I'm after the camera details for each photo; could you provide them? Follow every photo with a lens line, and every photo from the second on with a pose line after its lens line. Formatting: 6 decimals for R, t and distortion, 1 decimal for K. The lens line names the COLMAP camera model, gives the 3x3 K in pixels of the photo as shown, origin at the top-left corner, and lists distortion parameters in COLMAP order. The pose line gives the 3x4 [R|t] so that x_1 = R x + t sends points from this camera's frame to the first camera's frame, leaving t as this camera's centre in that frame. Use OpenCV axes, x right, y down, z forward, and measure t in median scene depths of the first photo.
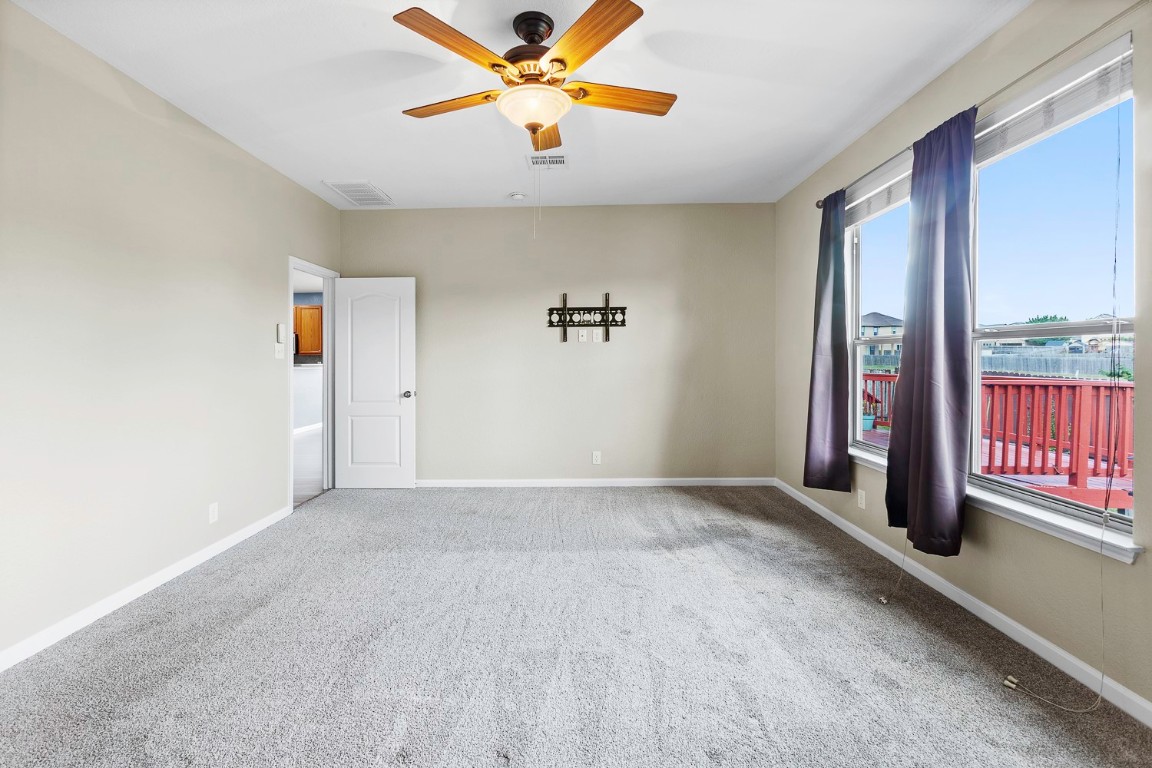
lens RADIAL K [[523.9, 0, 571.2], [0, 523.9, 365.6], [0, 0, 1]] dist [-0.013579, 0.010270]
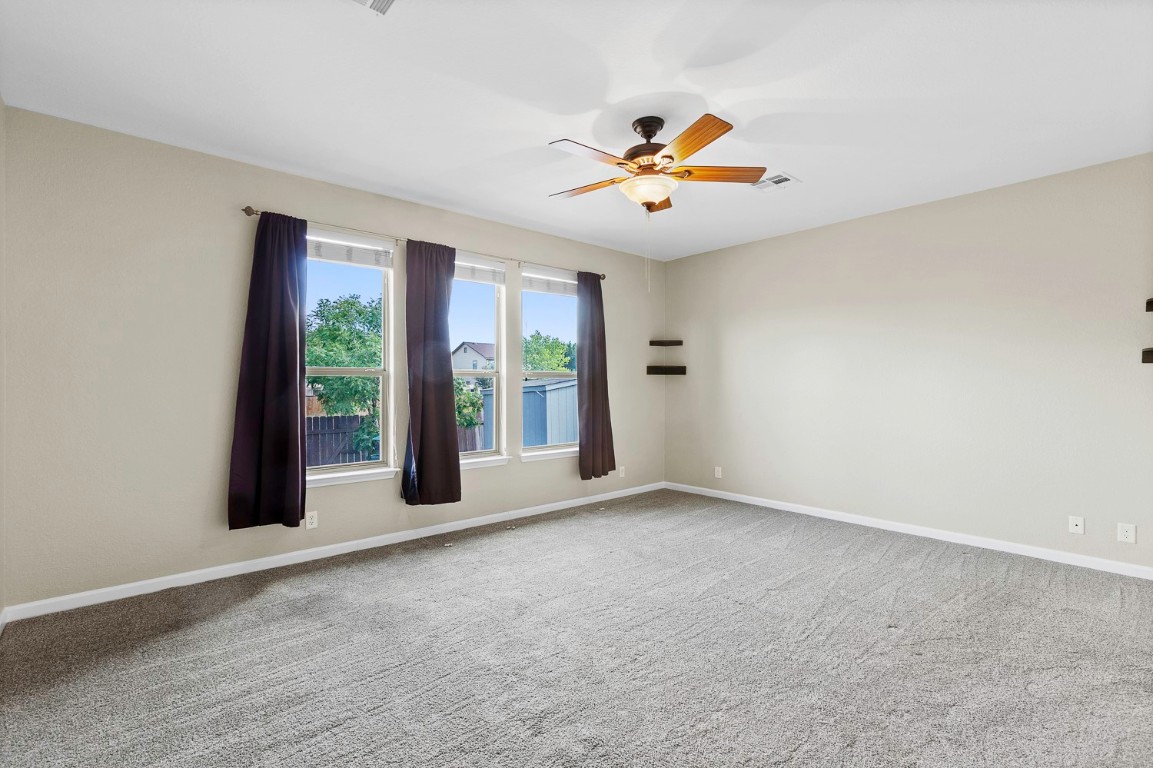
lens RADIAL K [[524.4, 0, 572.9], [0, 524.4, 385.8], [0, 0, 1]] dist [-0.013579, 0.010270]
pose [[-0.665071, -0.000081, 0.746780, -0.443022], [0.013931, 0.999825, 0.012515, -0.017879], [-0.746650, 0.018727, -0.664953, 0.967332]]
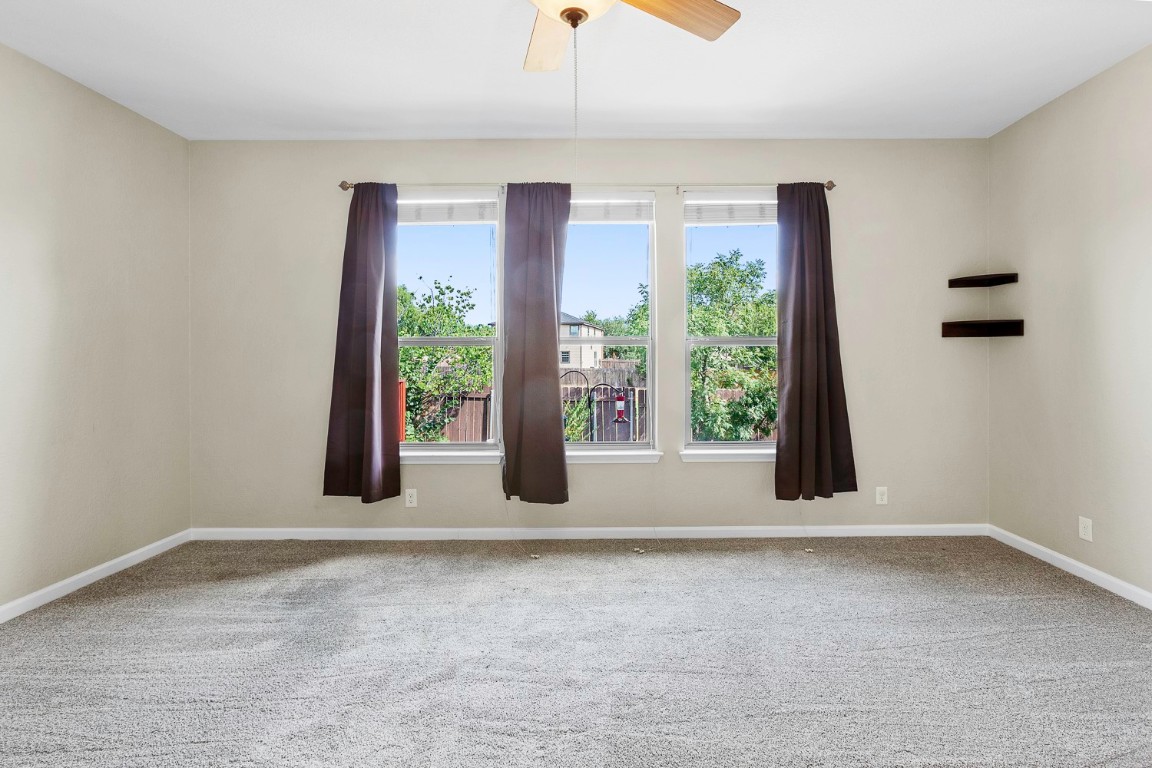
lens RADIAL K [[553.9, 0, 612.9], [0, 553.9, 355.3], [0, 0, 1]] dist [-0.009771, 0.004444]
pose [[-0.018996, 0.007430, 0.999792, -0.392297], [0.019095, 0.999793, -0.007068, -0.004181], [-0.999637, 0.018957, -0.019134, 0.465037]]
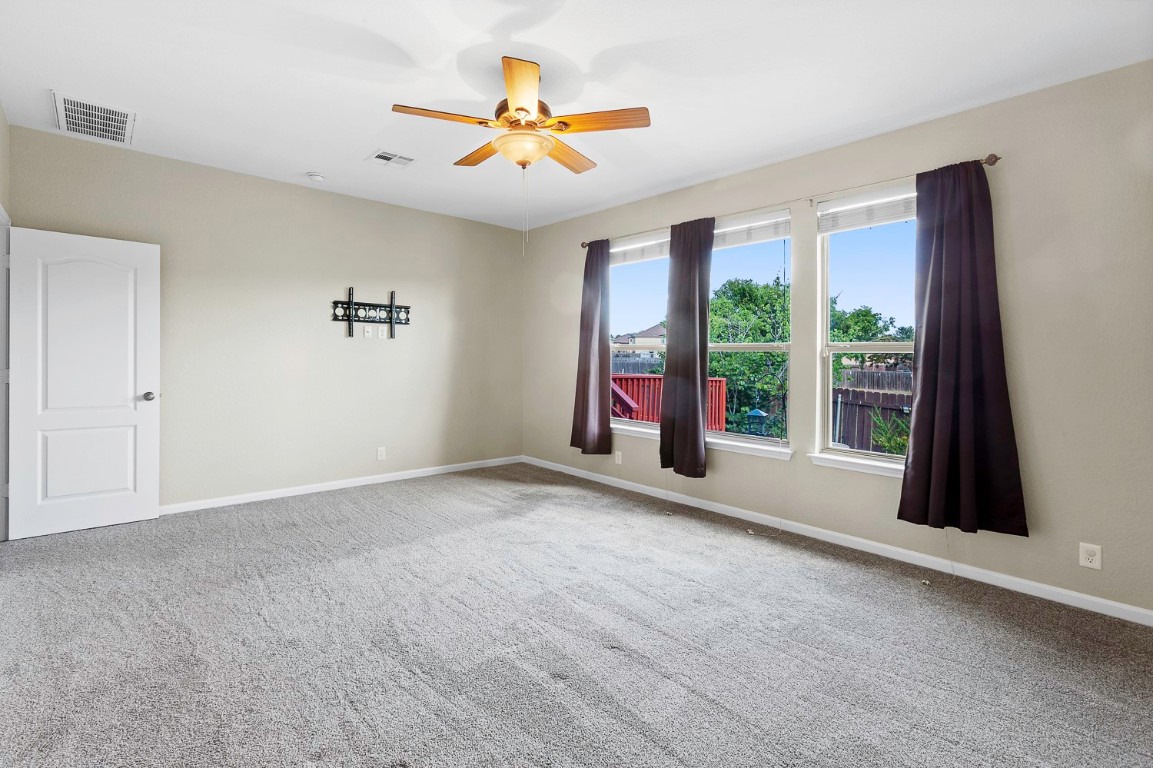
lens RADIAL K [[524.4, 0, 565.1], [0, 524.4, 362.8], [0, 0, 1]] dist [-0.013579, 0.010270]
pose [[0.734819, 0.012069, 0.678156, -0.398589], [-0.011363, 0.999920, -0.005483, 0.002885], [-0.678168, -0.003677, 0.734897, 0.026474]]
